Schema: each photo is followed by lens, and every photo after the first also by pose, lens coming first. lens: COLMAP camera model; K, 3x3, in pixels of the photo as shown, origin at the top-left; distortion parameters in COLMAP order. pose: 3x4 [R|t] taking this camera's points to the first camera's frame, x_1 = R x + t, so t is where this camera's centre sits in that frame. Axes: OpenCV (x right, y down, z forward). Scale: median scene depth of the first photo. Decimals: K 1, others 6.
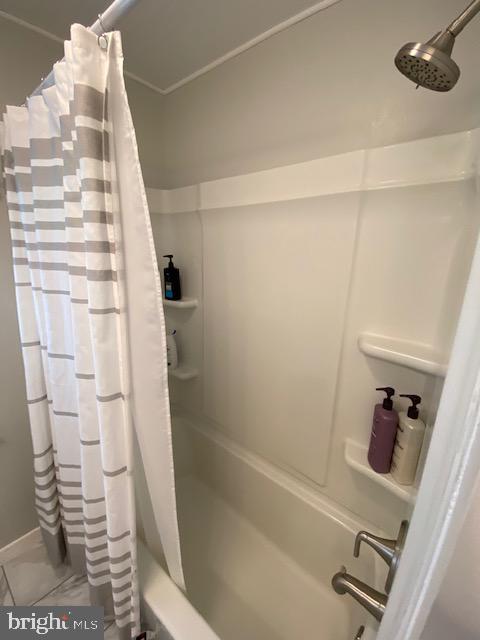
lens RADIAL K [[260.3, 0, 240.1], [0, 260.3, 315.5], [0, 0, 1]] dist [0.033433, -0.027369]
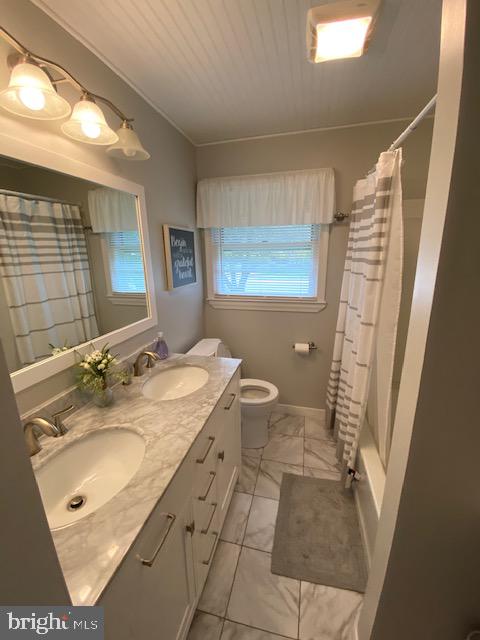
lens RADIAL K [[260.3, 0, 240.1], [0, 260.3, 315.5], [0, 0, 1]] dist [0.033433, -0.027369]
pose [[0.441959, 0.174405, -0.879917, 0.828128], [-0.178360, 0.978417, 0.104342, 0.212853], [0.879124, 0.110827, 0.463528, -0.785407]]
